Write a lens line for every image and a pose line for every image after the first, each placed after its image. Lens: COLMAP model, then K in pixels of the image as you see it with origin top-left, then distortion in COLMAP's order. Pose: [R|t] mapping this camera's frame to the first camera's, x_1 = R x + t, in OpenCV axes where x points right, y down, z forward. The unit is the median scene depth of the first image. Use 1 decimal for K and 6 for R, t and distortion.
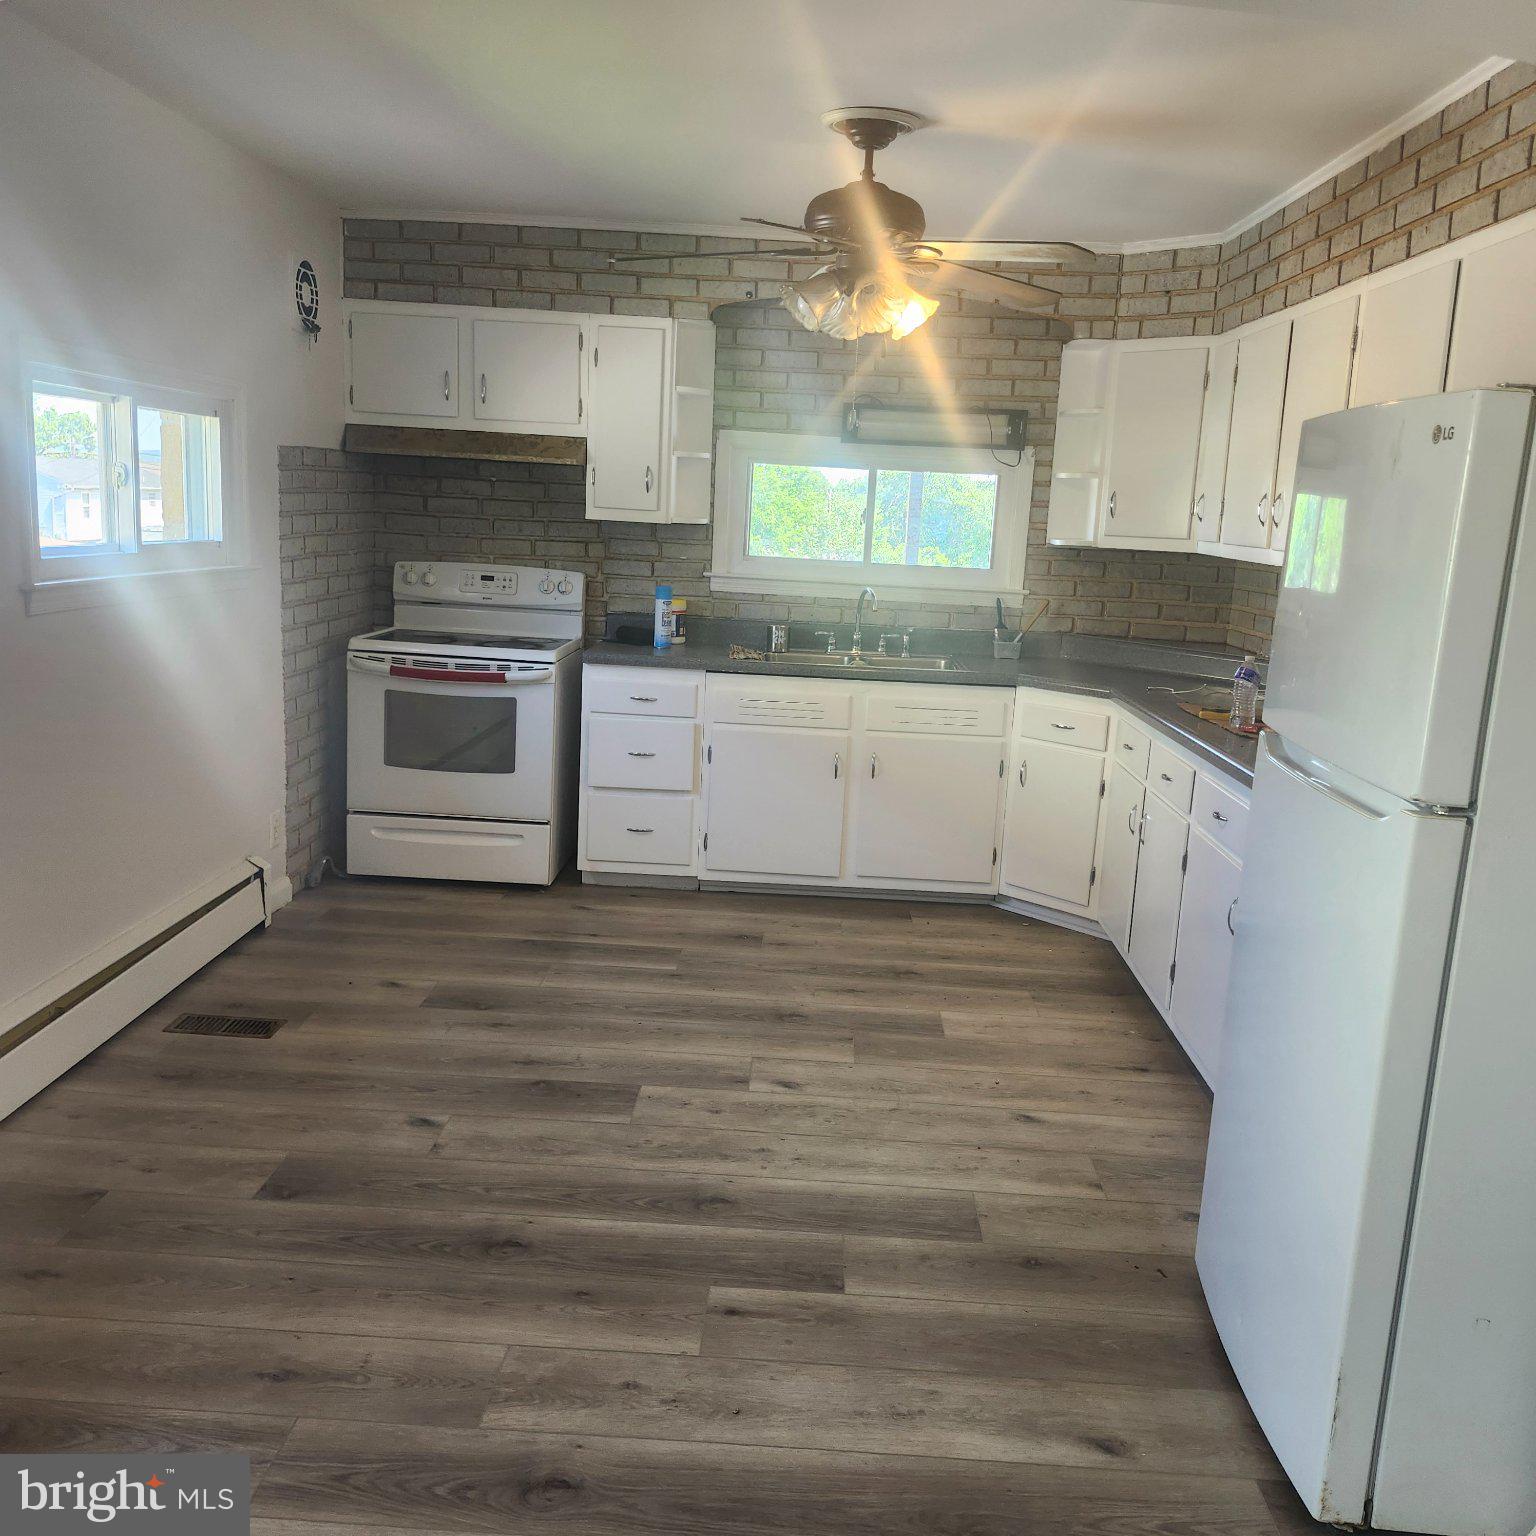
lens RADIAL K [[1353.5, 0, 769.7], [0, 1353.5, 703.6], [0, 0, 1]] dist [0.133442, -0.179763]
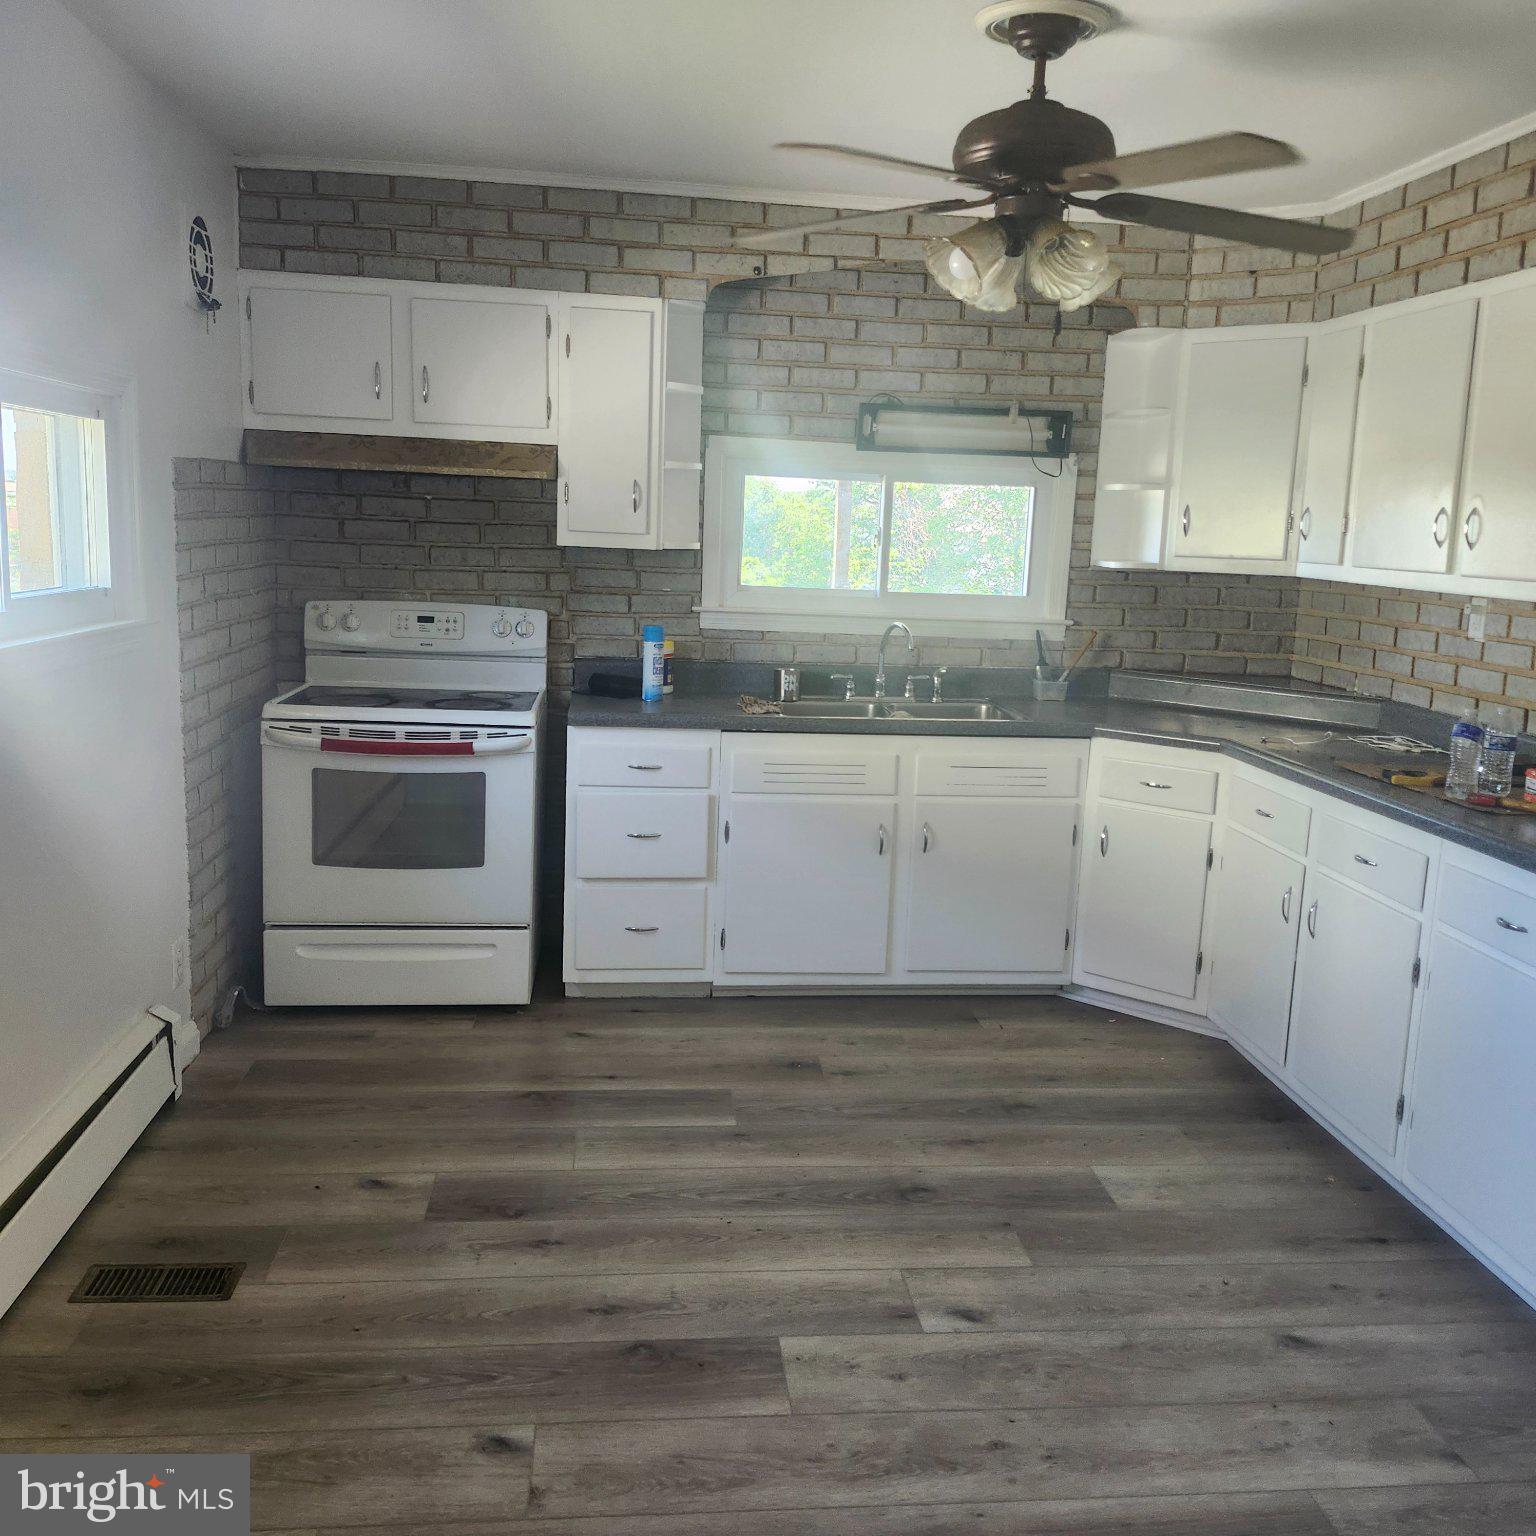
lens RADIAL K [[1353.5, 0, 769.7], [0, 1353.5, 703.6], [0, 0, 1]] dist [0.133442, -0.179763]
pose [[0.990419, -0.029738, 0.134858, -0.127221], [0.030720, 0.999514, -0.005203, -0.034950], [-0.134638, 0.009296, 0.990851, 0.188225]]
